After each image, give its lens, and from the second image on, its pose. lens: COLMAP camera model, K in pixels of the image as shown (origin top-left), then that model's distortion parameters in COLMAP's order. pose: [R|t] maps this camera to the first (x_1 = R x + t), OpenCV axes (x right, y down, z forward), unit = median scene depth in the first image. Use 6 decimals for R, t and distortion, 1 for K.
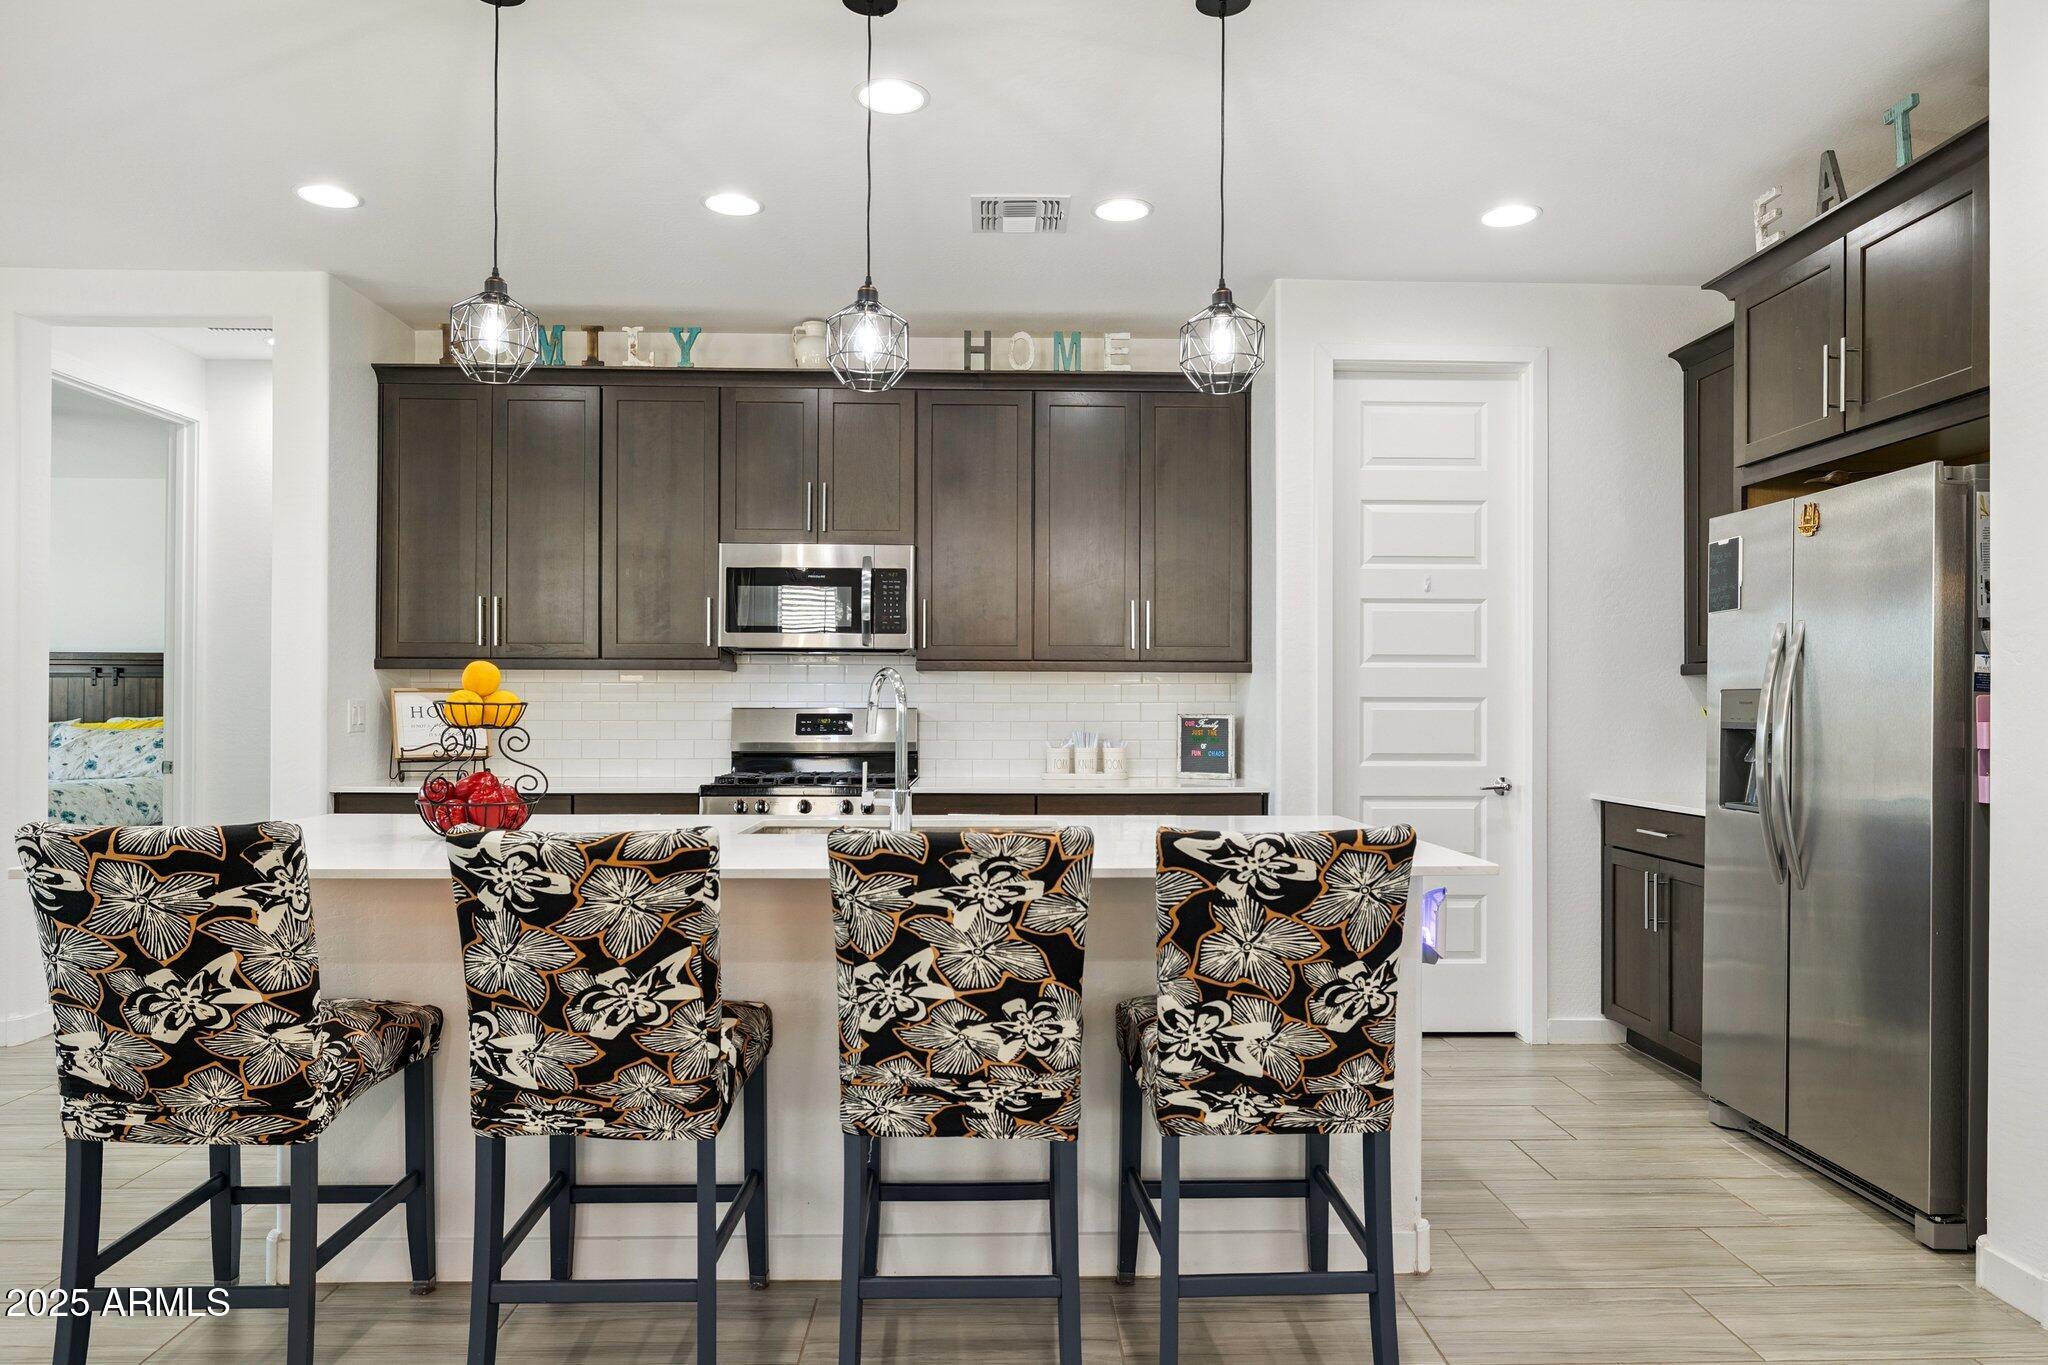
lens RADIAL K [[1298.2, 0, 1025.1], [0, 1298.2, 696.6], [0, 0, 1]] dist [-0.004906, -0.001734]
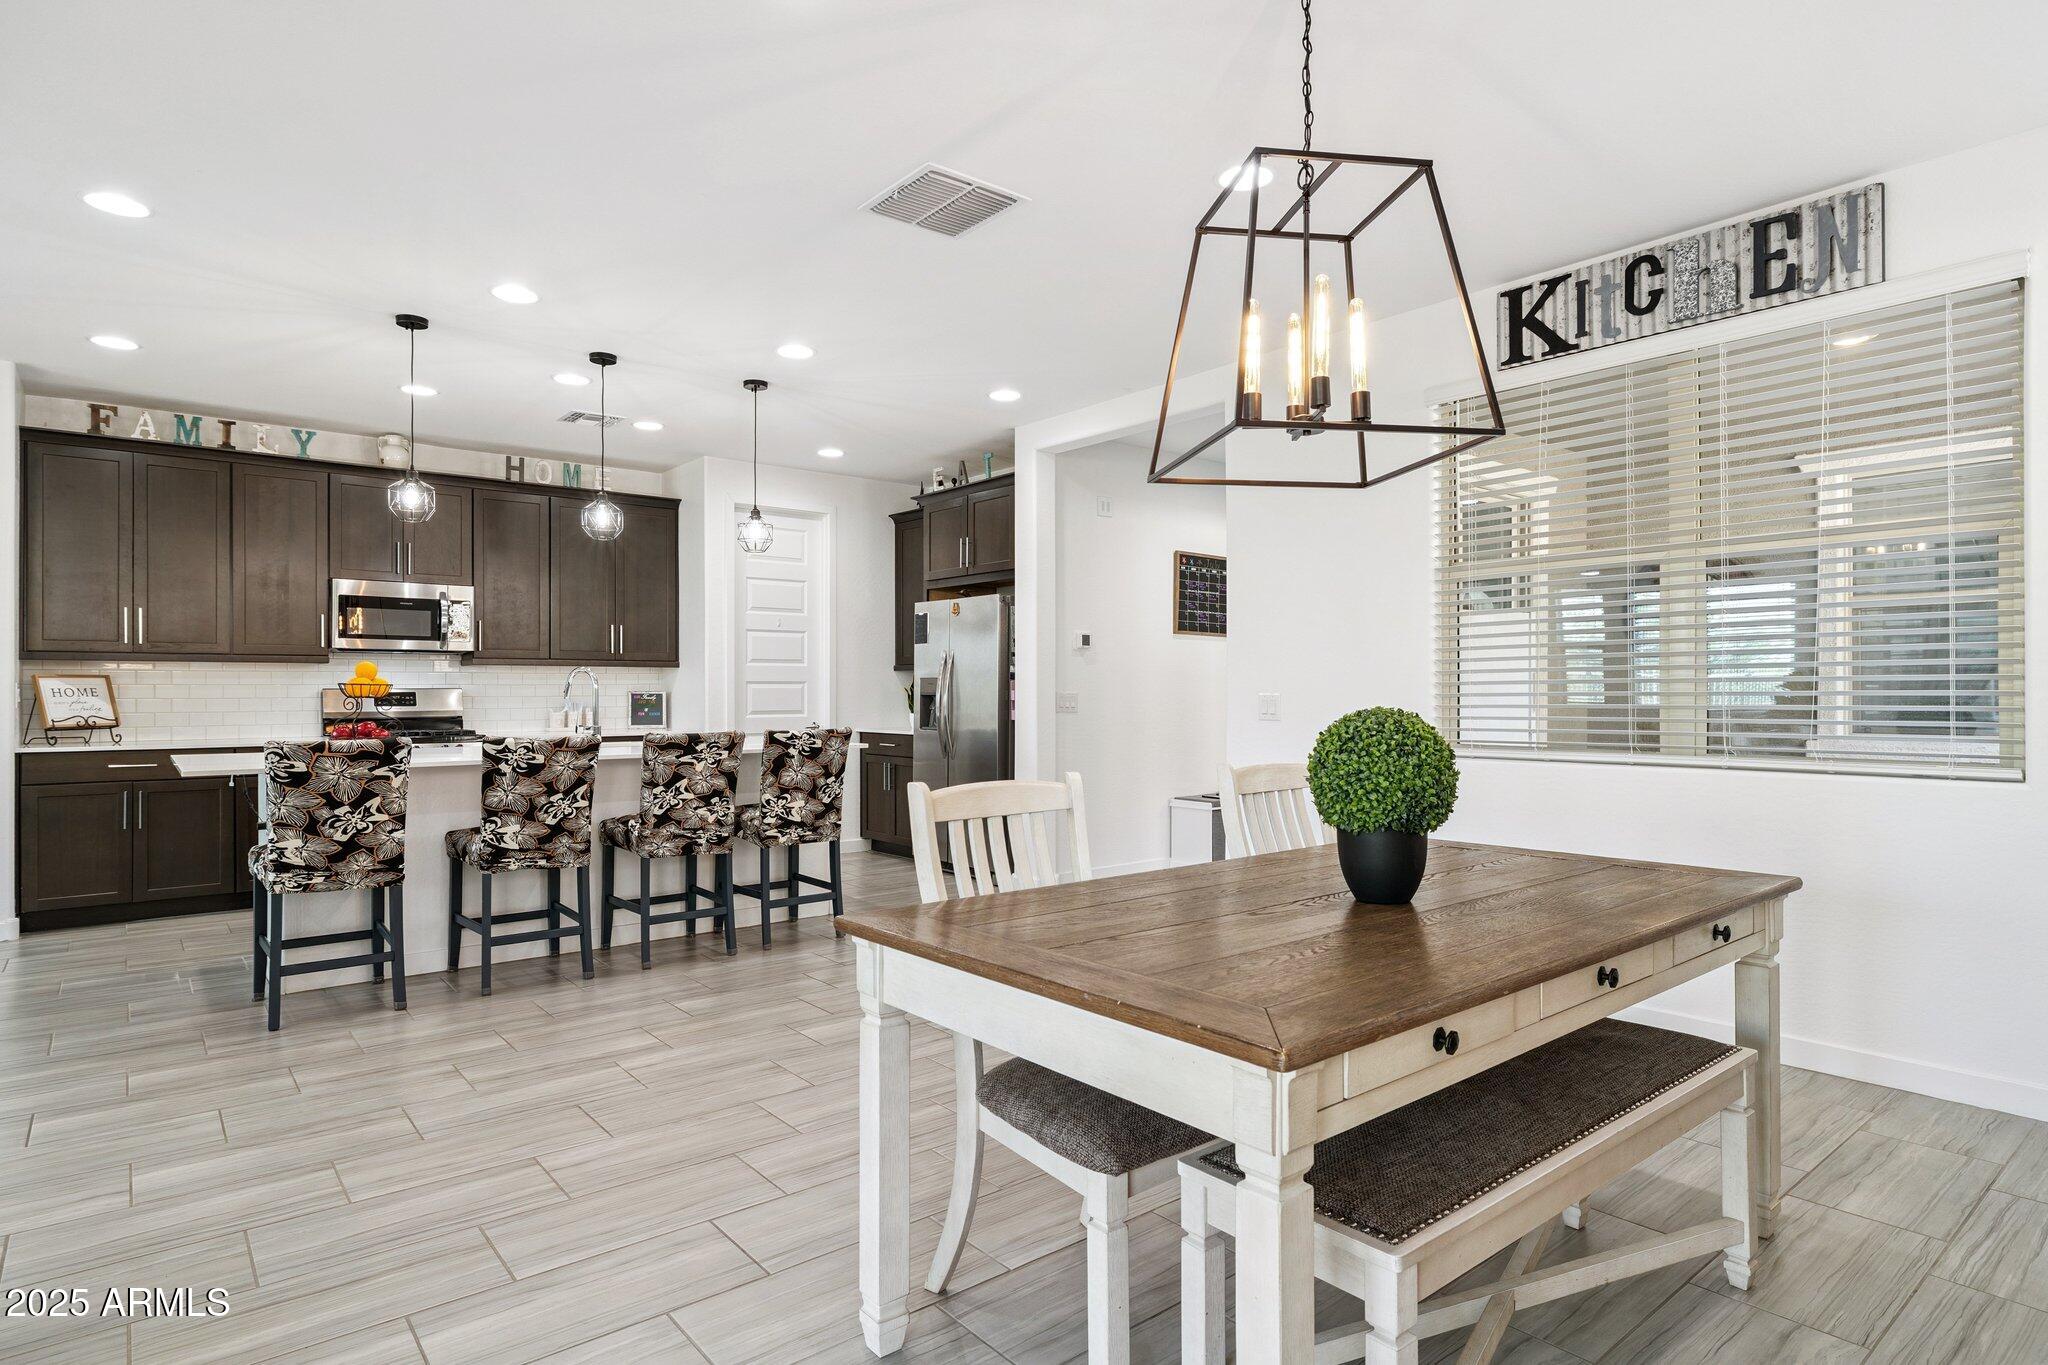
lens RADIAL K [[1103.9, 0, 1025.2], [0, 1103.9, 684.4], [0, 0, 1]] dist [0.002872, 0.000430]
pose [[0.793971, -0.001072, 0.607954, -0.837867], [-0.000560, 0.999997, 0.002494, 0.000593], [-0.607955, -0.002321, 0.793968, -1.105988]]
